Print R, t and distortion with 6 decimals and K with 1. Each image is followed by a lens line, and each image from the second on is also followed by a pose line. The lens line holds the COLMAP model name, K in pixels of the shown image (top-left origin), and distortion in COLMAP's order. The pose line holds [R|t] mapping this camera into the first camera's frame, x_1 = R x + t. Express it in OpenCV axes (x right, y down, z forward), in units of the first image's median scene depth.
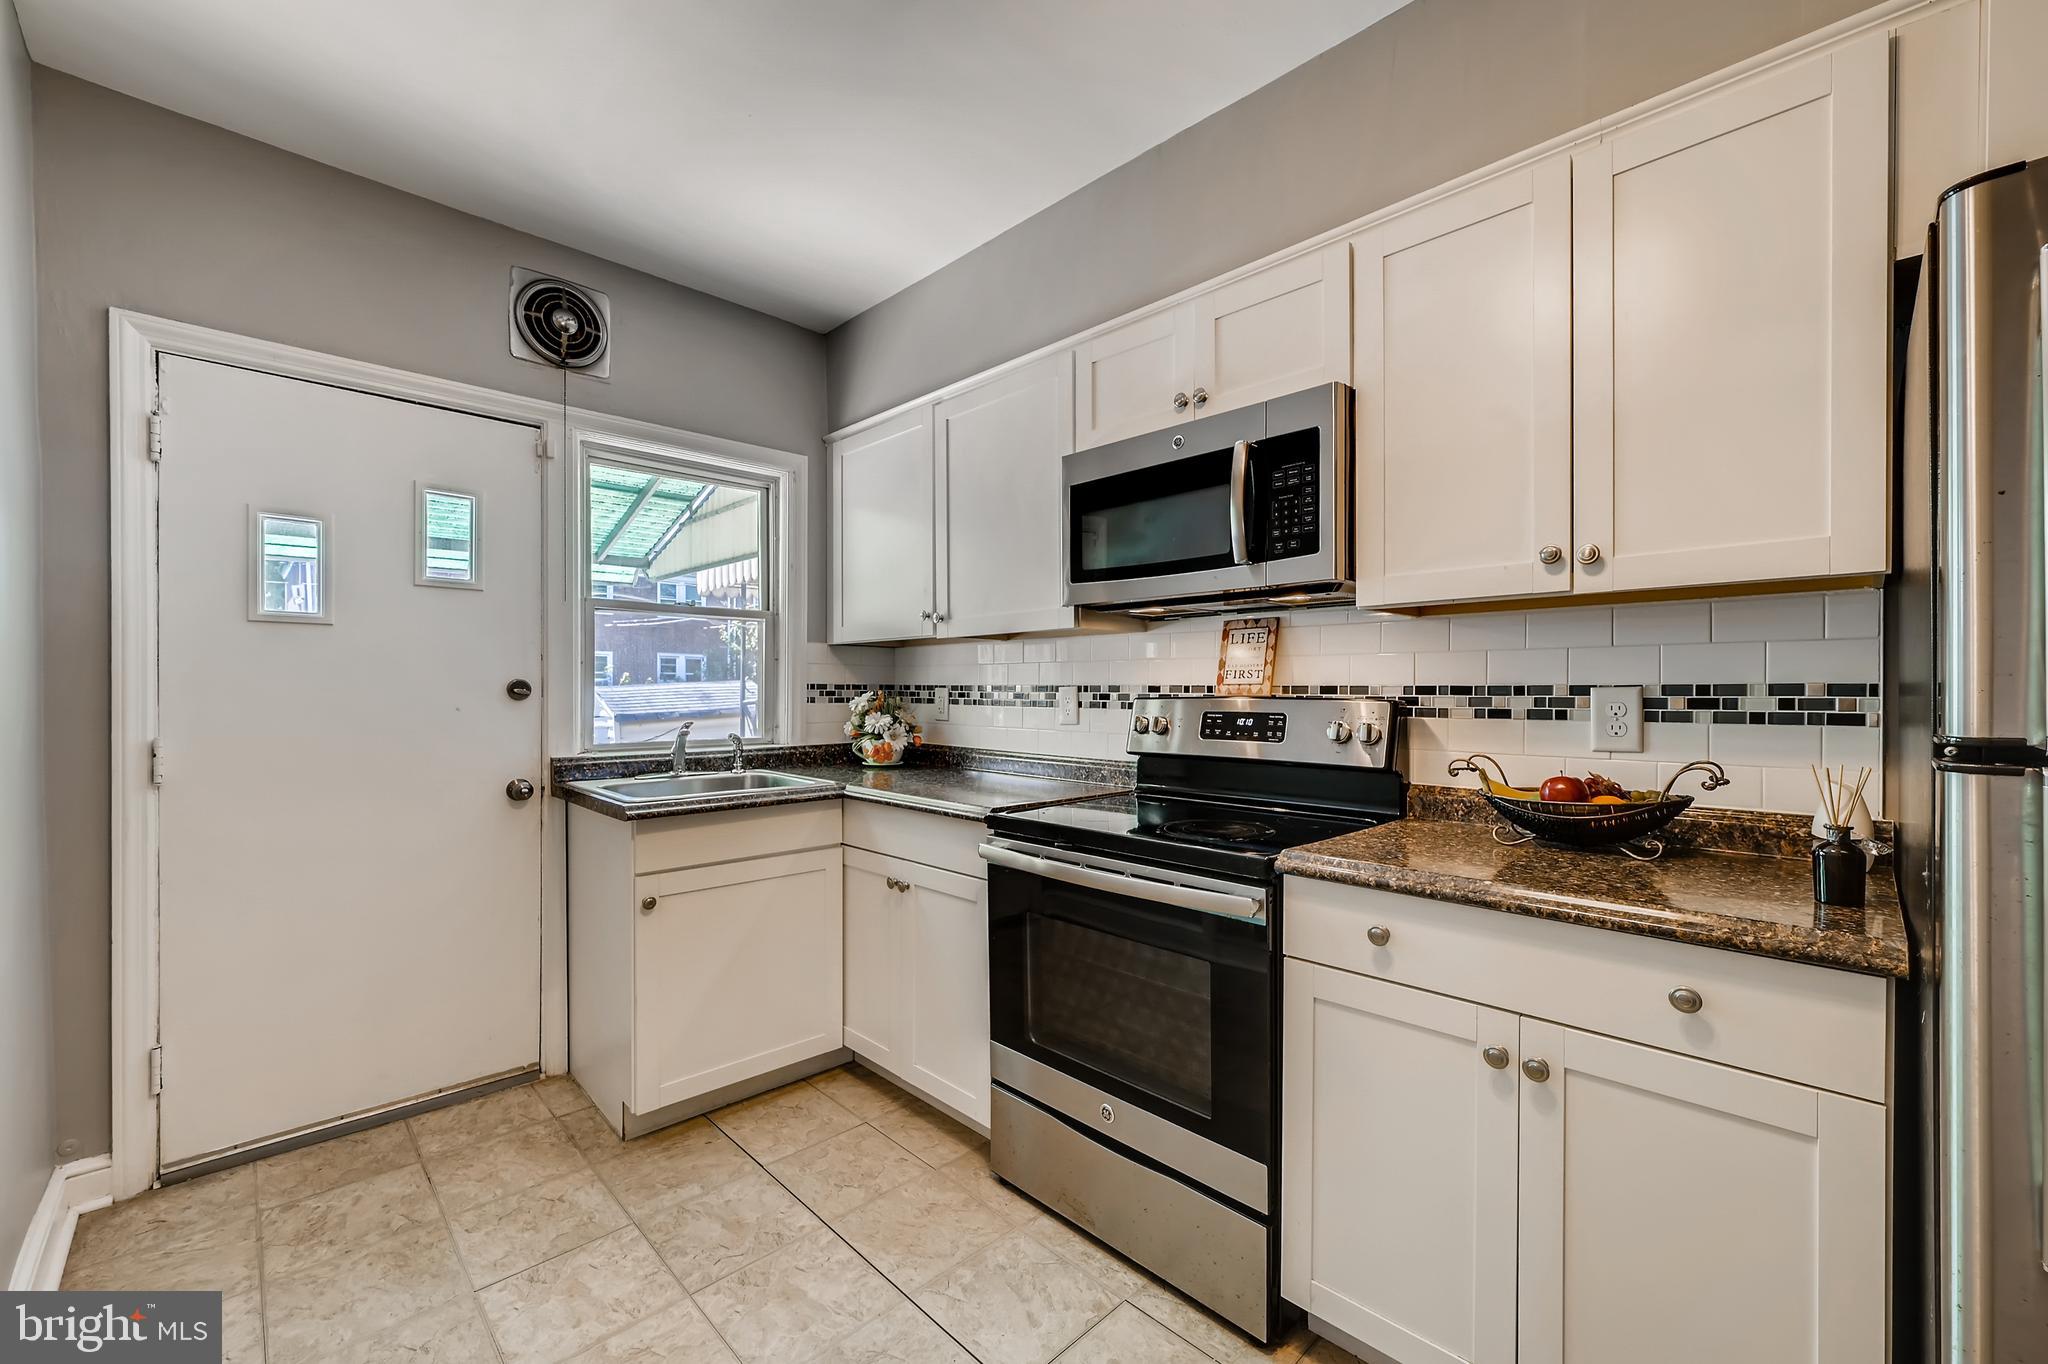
lens RADIAL K [[821.4, 0, 1026.4], [0, 821.4, 694.2], [0, 0, 1]] dist [-0.002502, 0.000330]
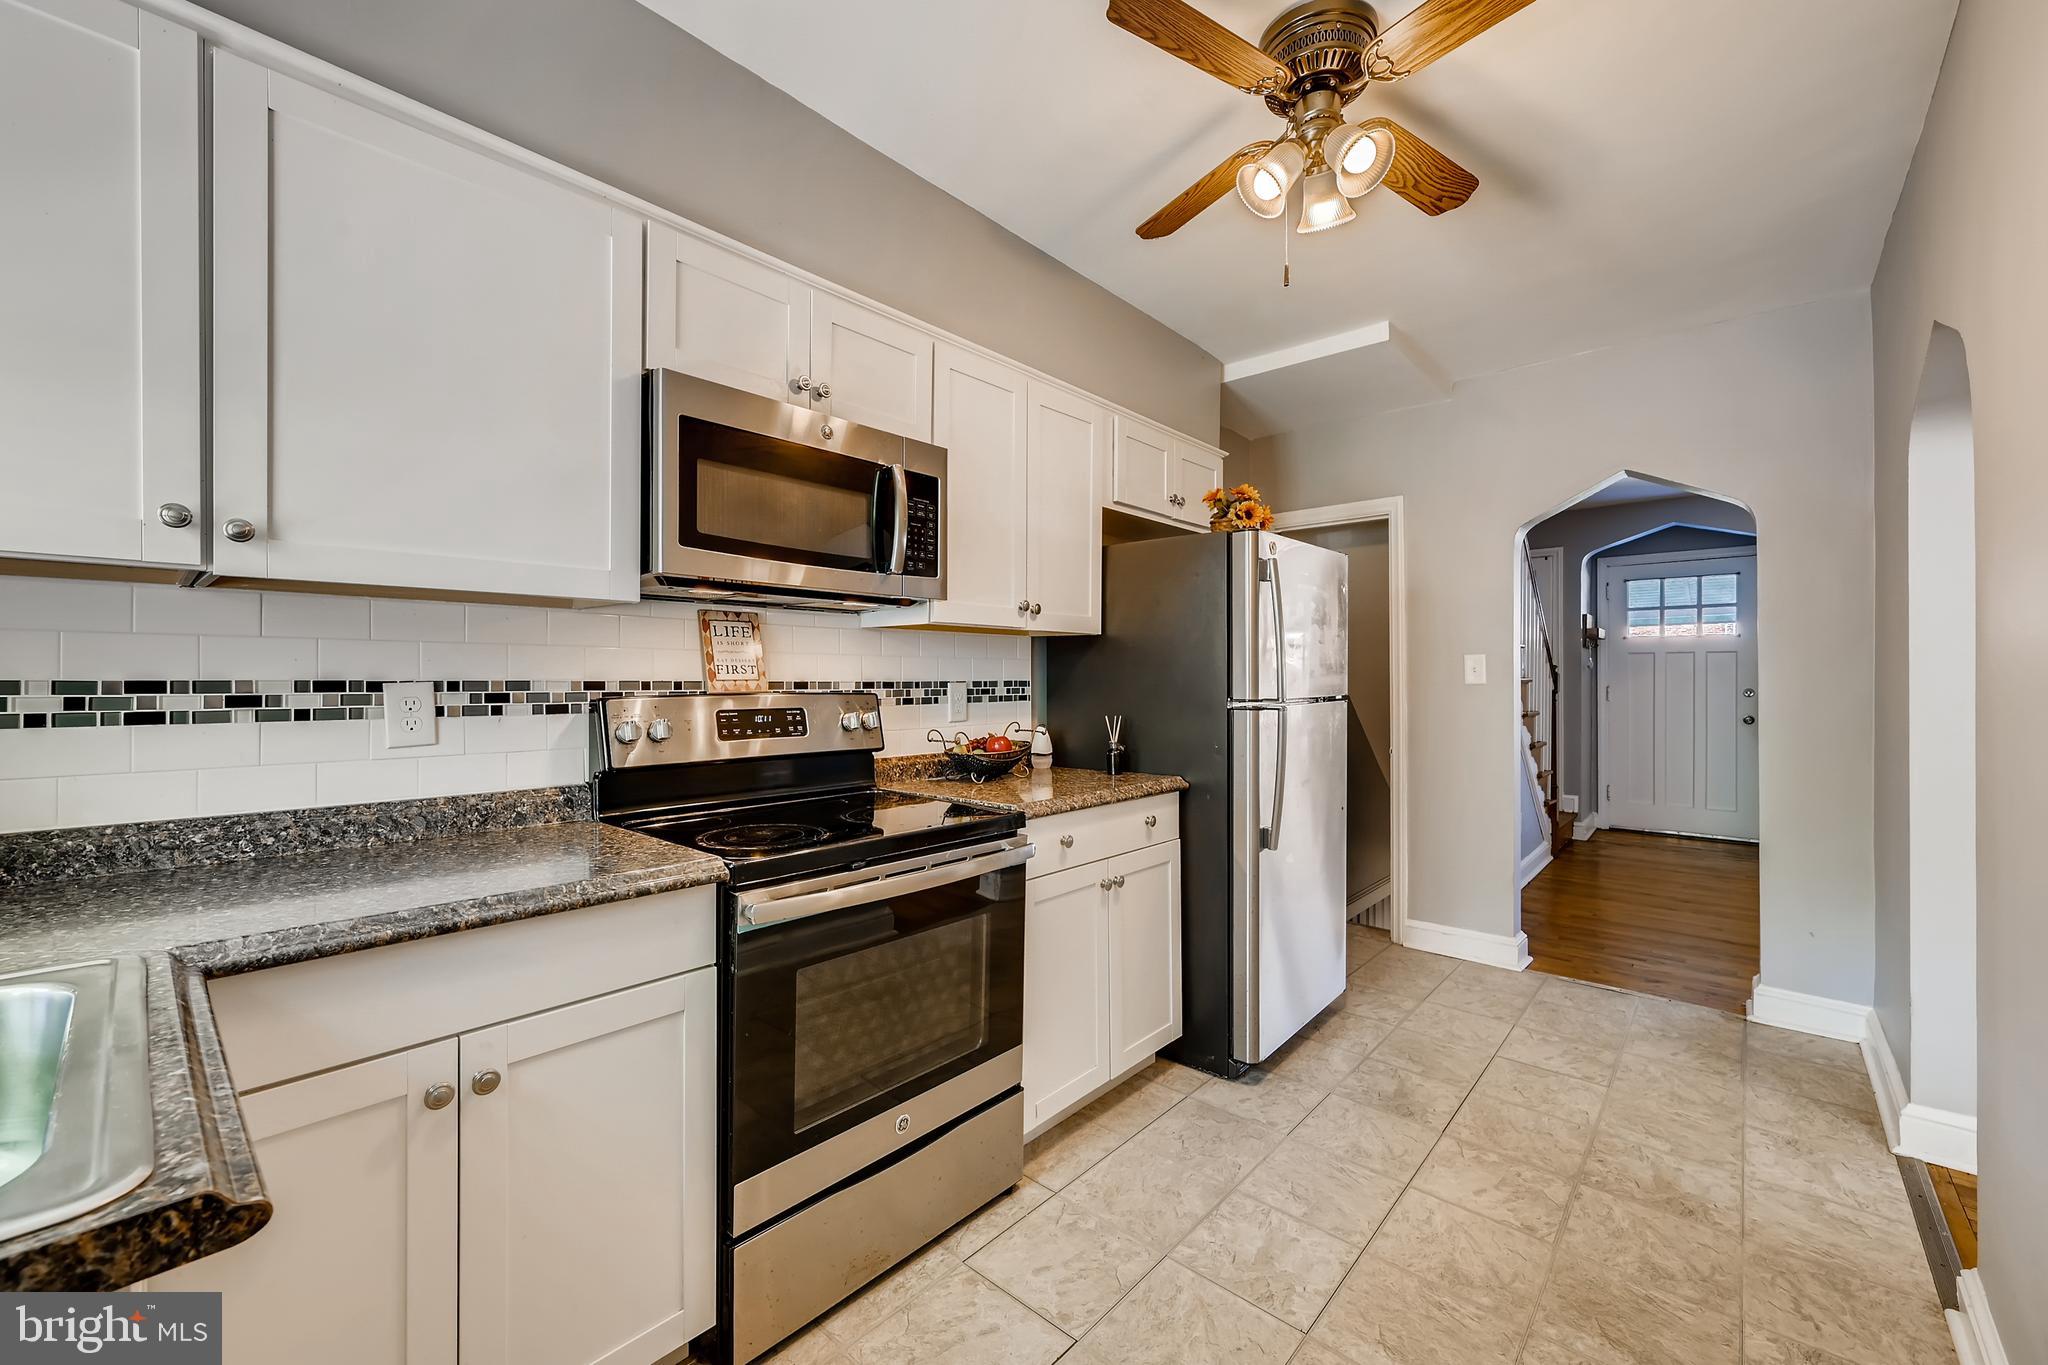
lens RADIAL K [[821.4, 0, 1030.0], [0, 821.4, 673.4], [0, 0, 1]] dist [-0.002502, 0.000330]
pose [[-0.073740, 0.011039, 0.997216, -0.738786], [0.010440, 0.999892, -0.010296, -0.006722], [-0.997223, 0.009652, -0.073847, 0.766371]]
